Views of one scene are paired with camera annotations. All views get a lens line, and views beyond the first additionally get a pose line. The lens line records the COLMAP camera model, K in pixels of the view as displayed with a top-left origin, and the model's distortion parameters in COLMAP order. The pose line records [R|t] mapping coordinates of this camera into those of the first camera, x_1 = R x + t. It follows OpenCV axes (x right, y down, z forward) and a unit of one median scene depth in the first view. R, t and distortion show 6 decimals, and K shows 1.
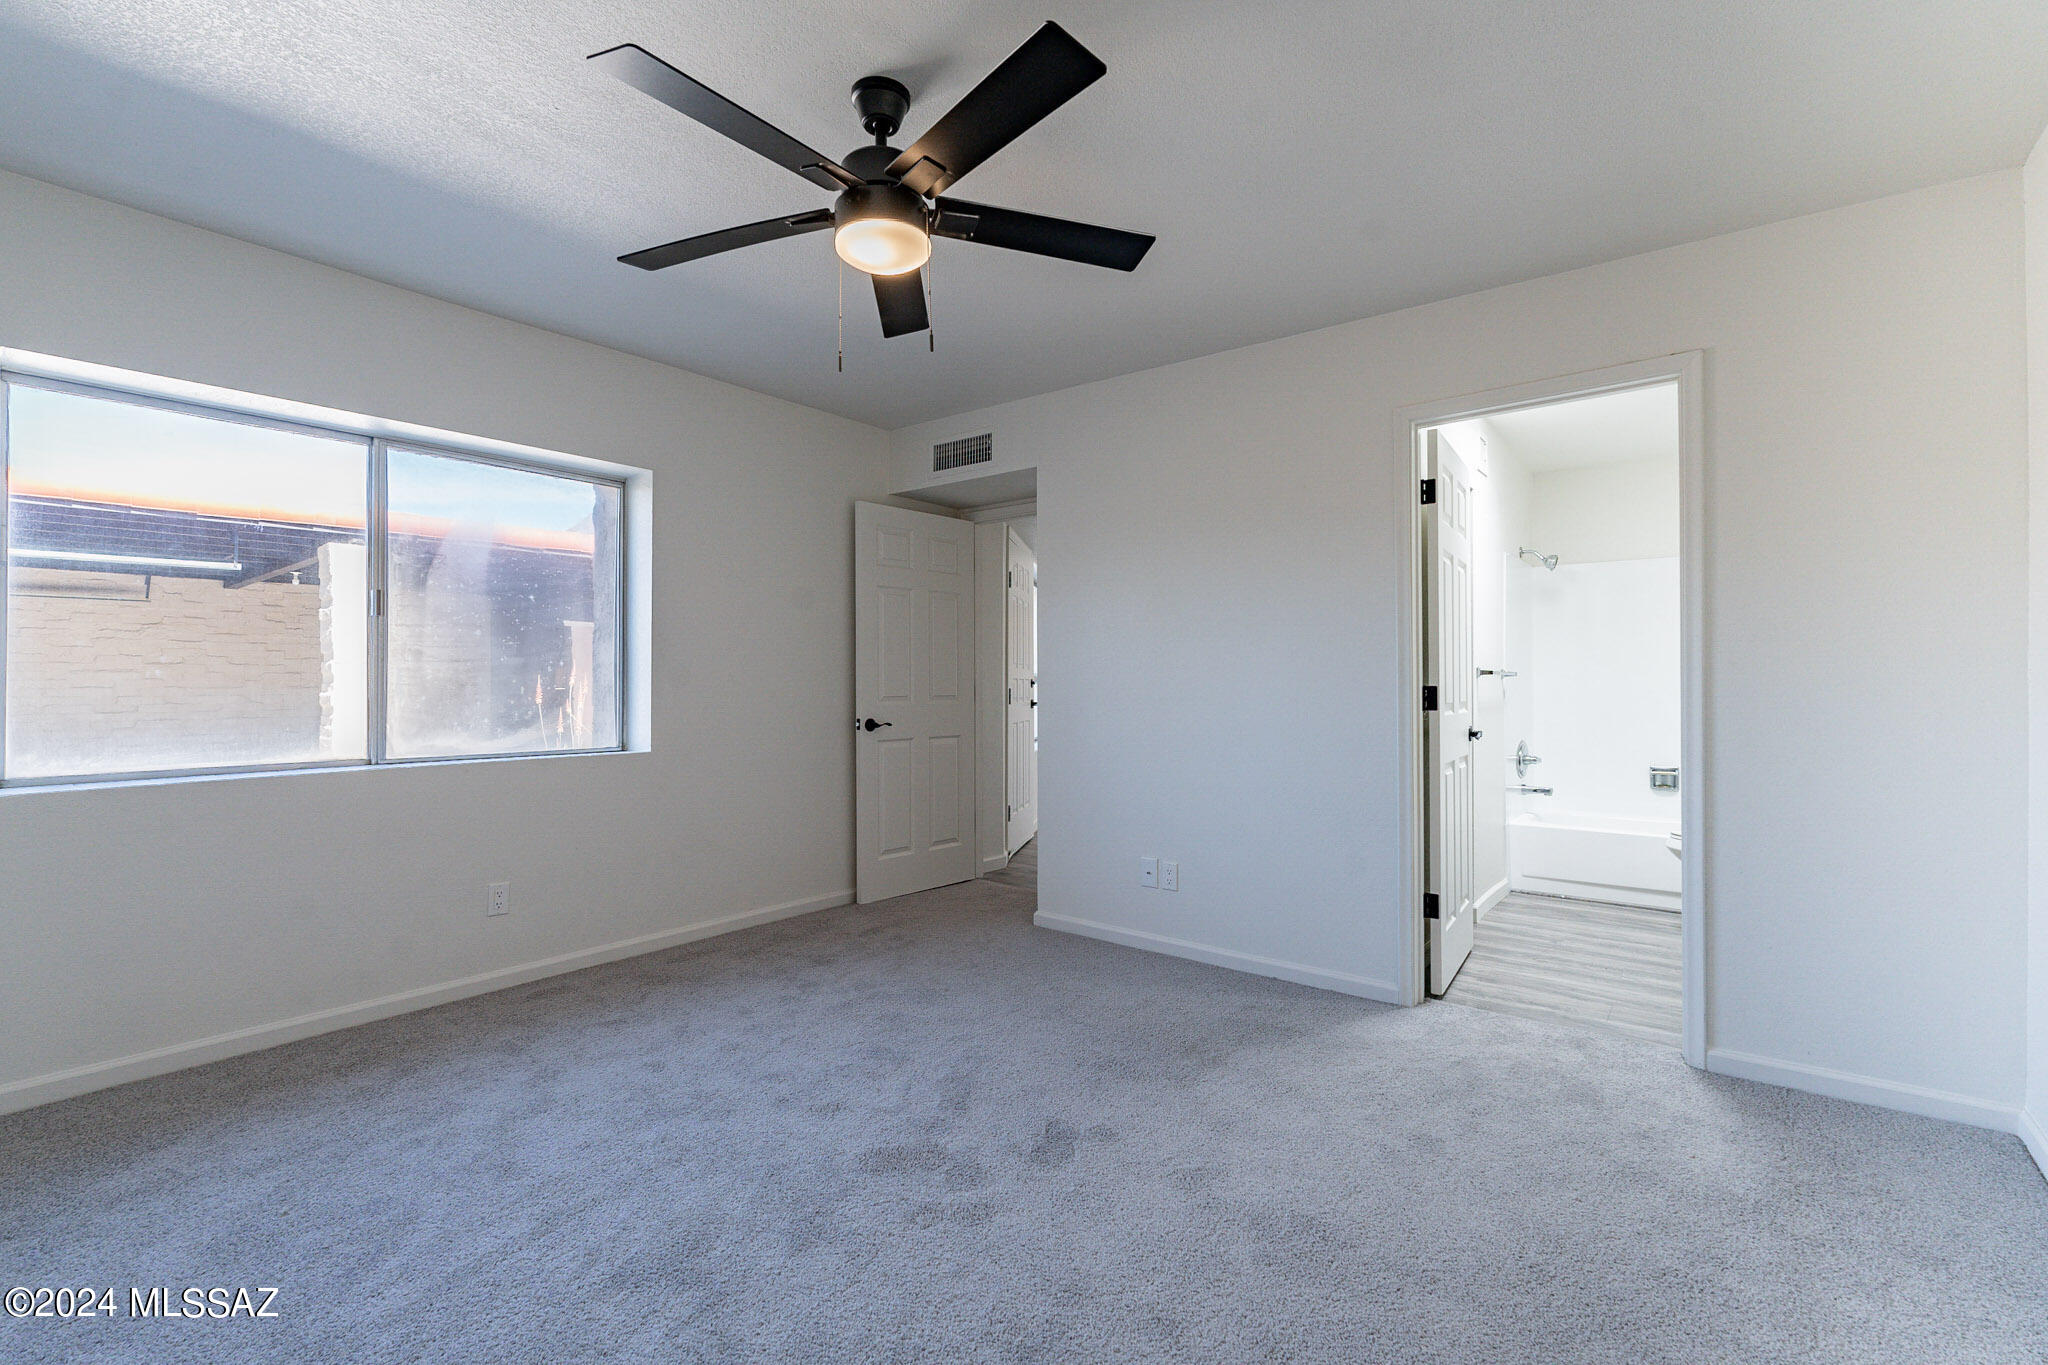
lens RADIAL K [[897.1, 0, 1035.6], [0, 897.1, 678.1], [0, 0, 1]] dist [-0.003904, 0.001358]
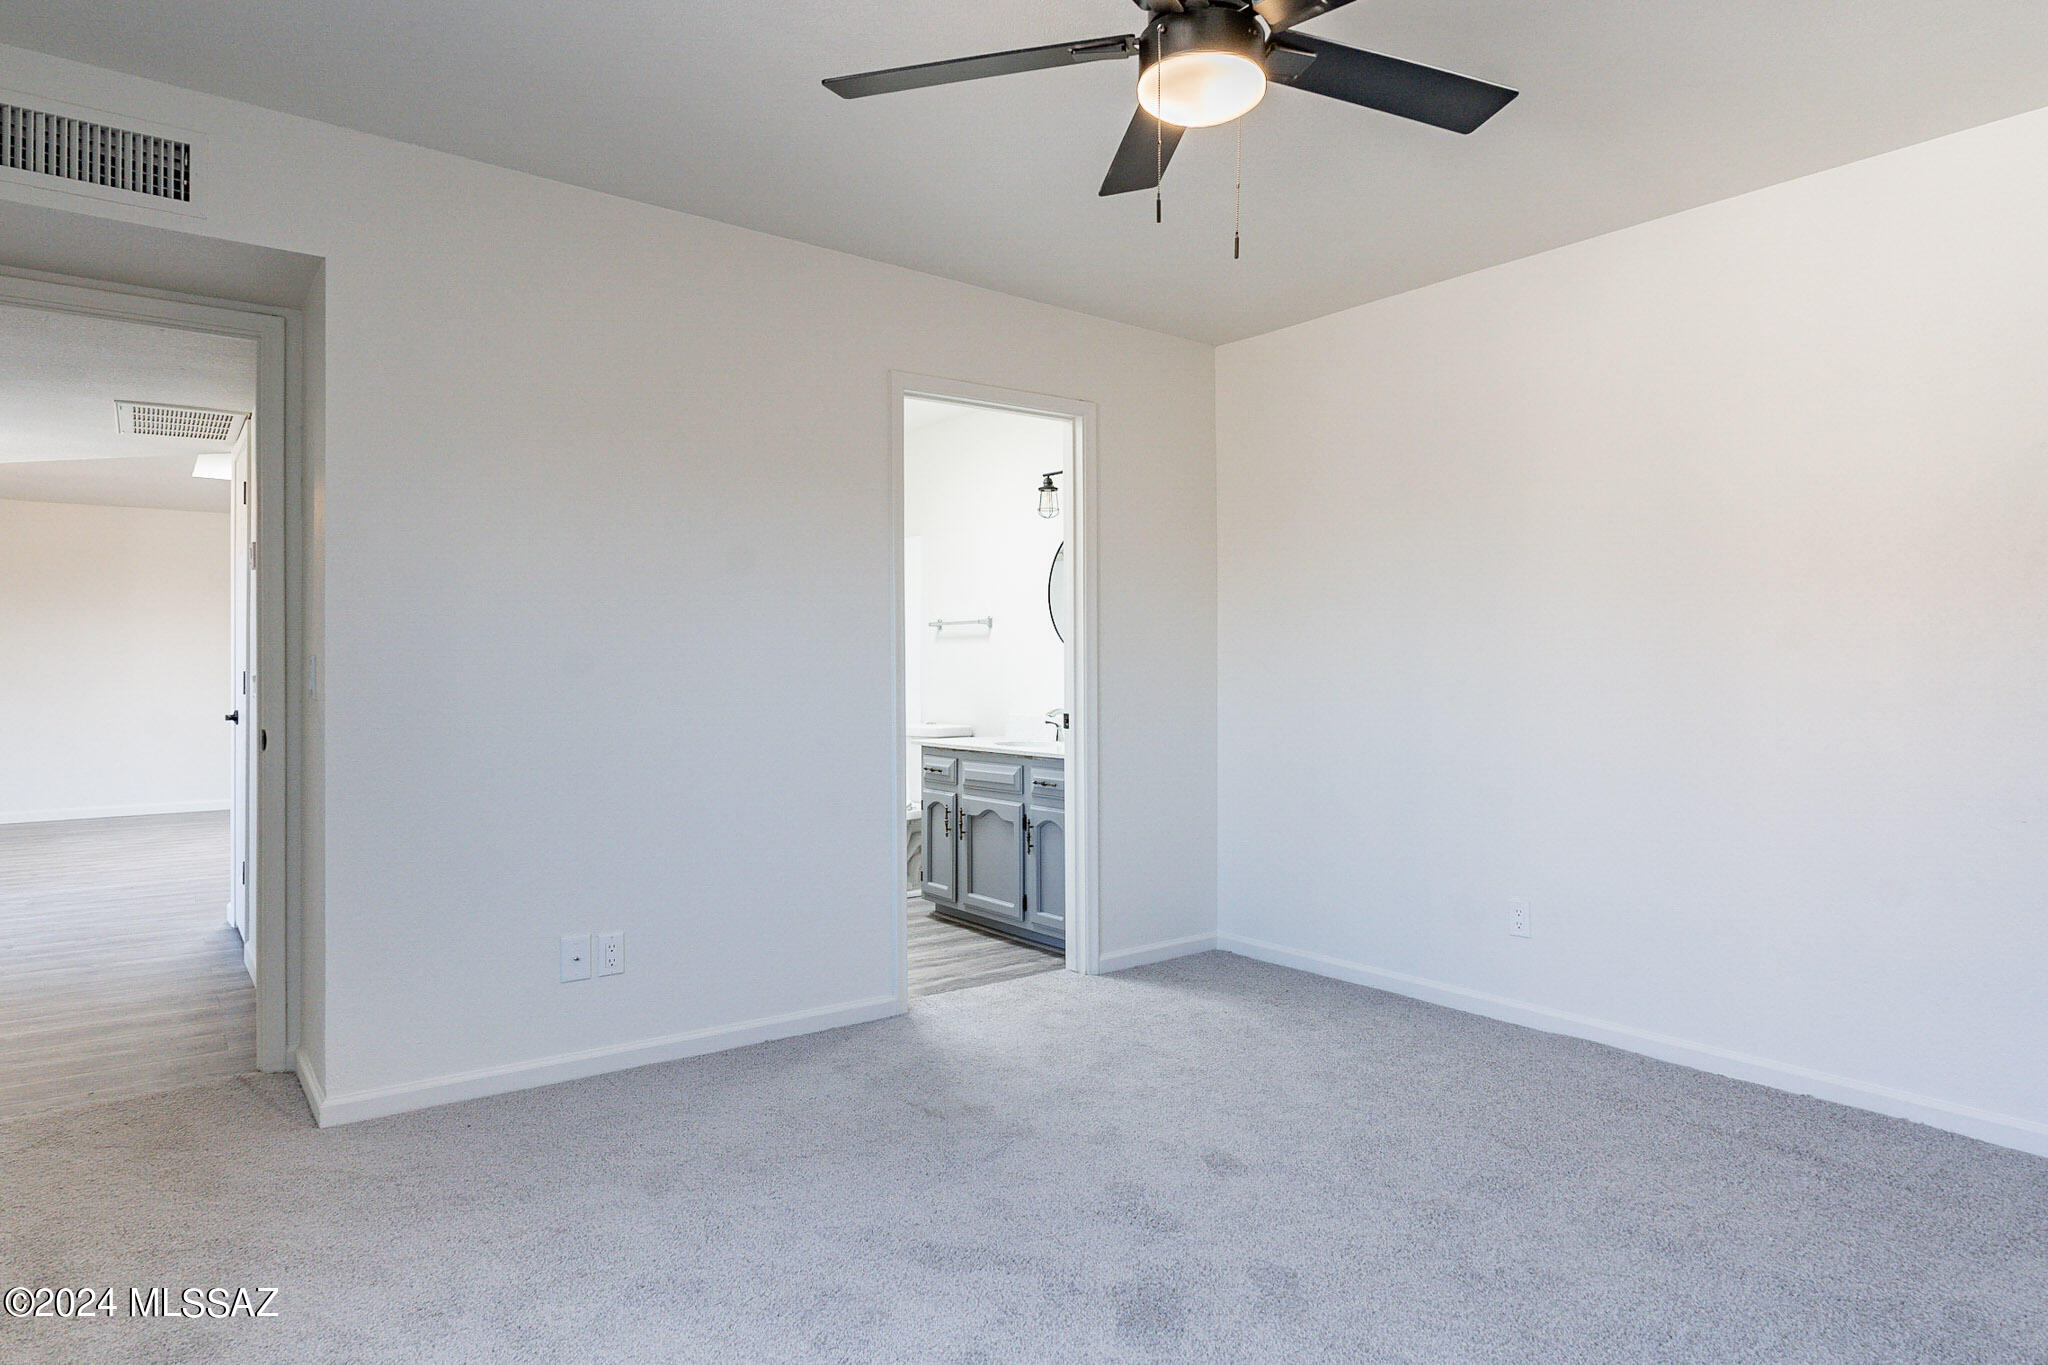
lens RADIAL K [[1148.4, 0, 1028.5], [0, 1148.4, 680.5], [0, 0, 1]] dist [0.002160, 0.000042]
pose [[0.260155, -0.006827, 0.965543, -0.428614], [-0.010177, 0.999900, 0.009812, 0.000806], [-0.965513, -0.012379, 0.260059, 0.334464]]
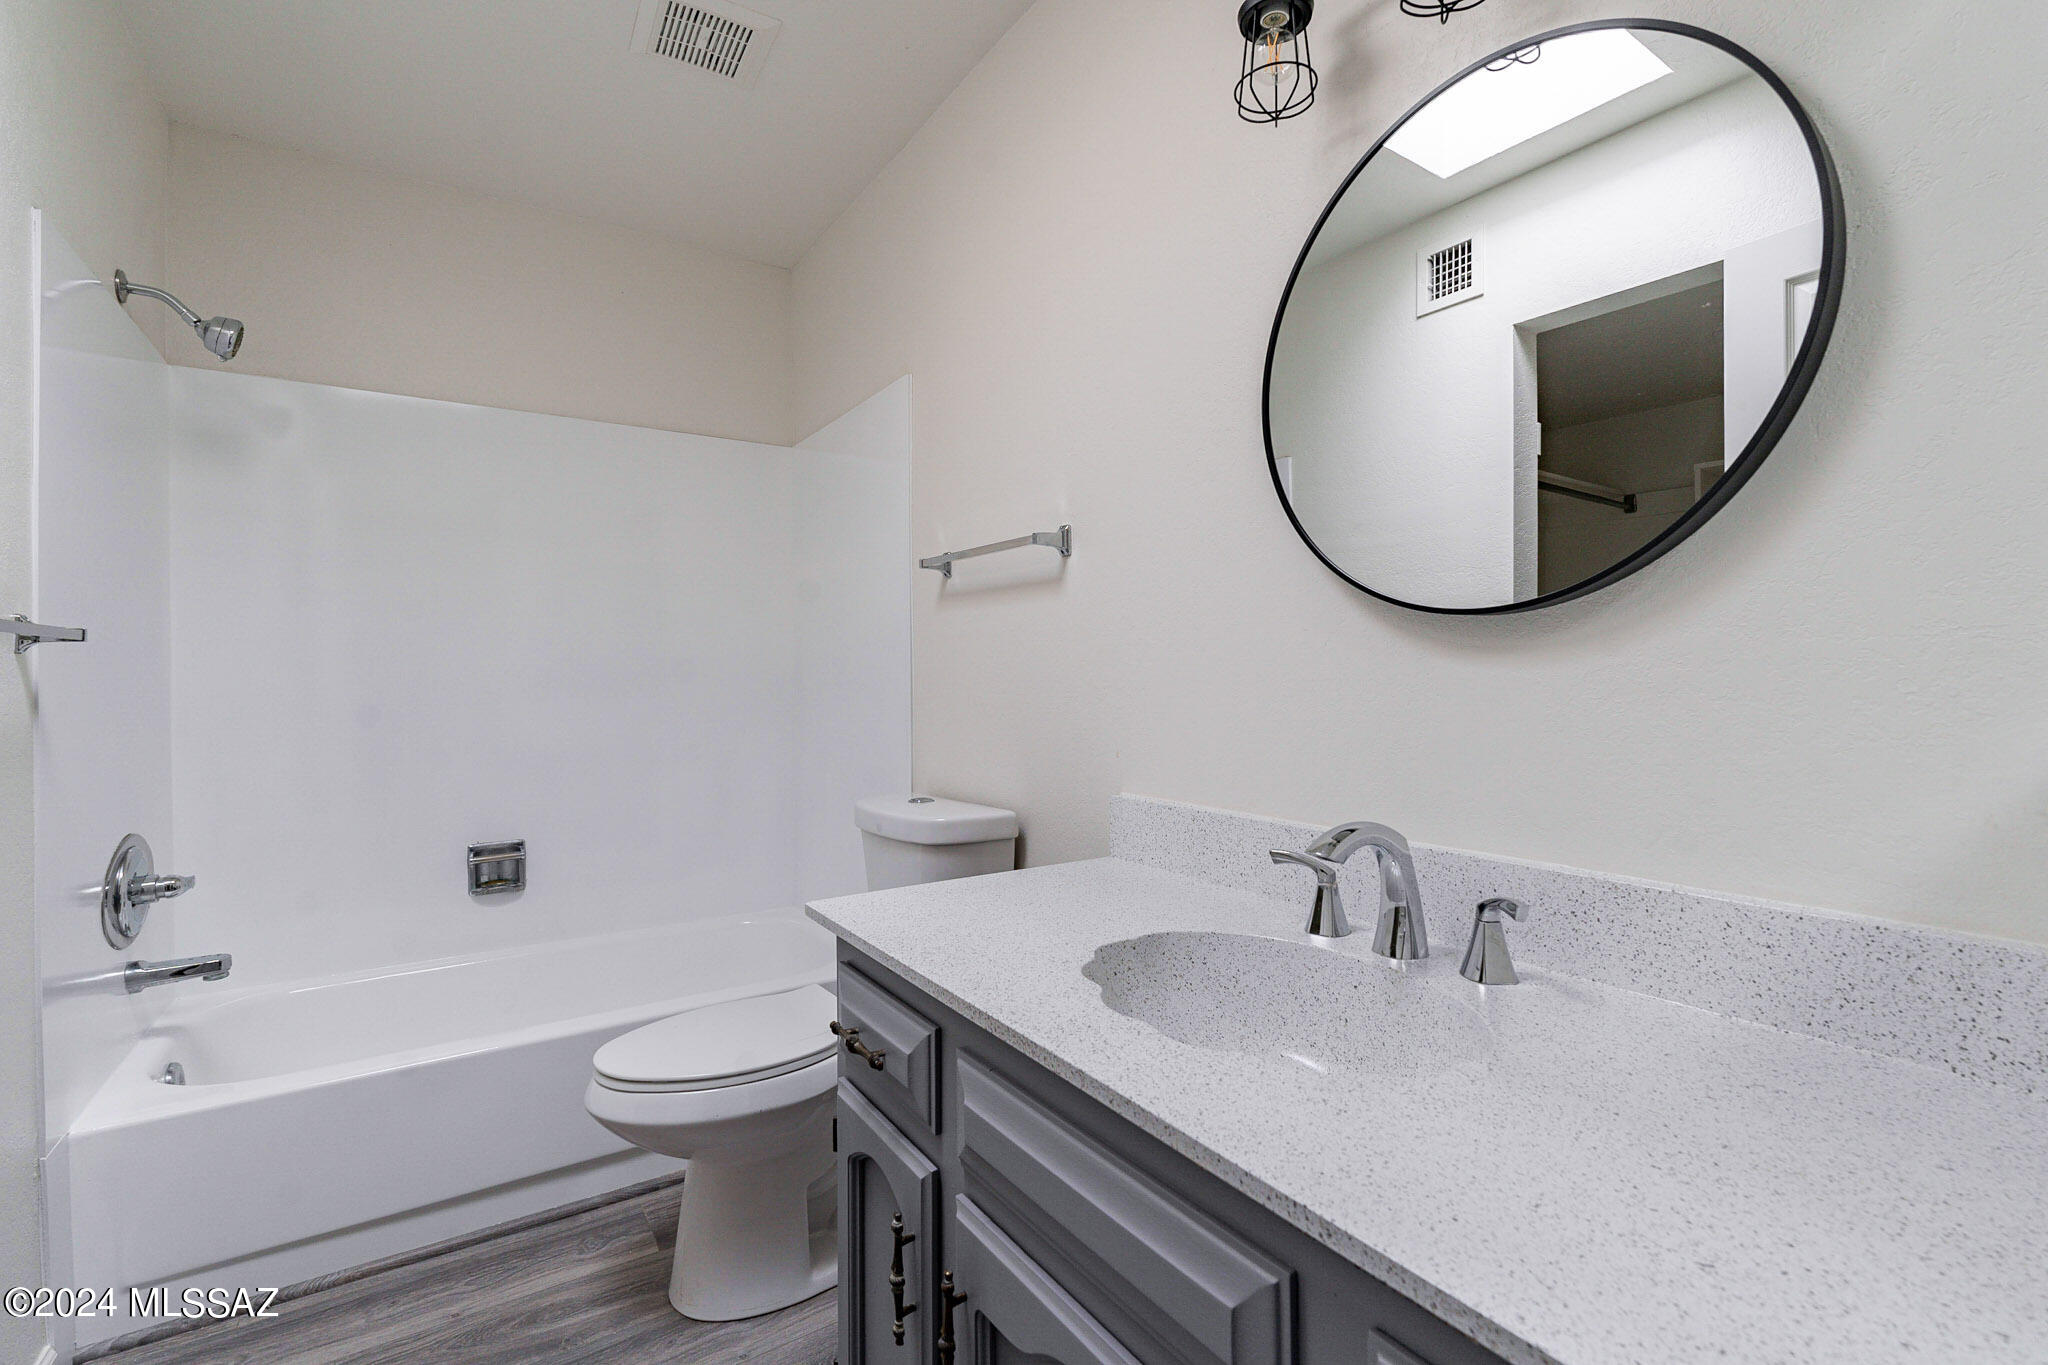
lens RADIAL K [[897.1, 0, 1020.6], [0, 897.1, 683.7], [0, 0, 1]] dist [-0.003904, 0.001358]
pose [[0.324060, -0.008534, 0.945998, 0.334839], [-0.006739, 0.999913, 0.011329, 0.004840], [-0.946012, -0.010047, 0.323975, 0.573565]]
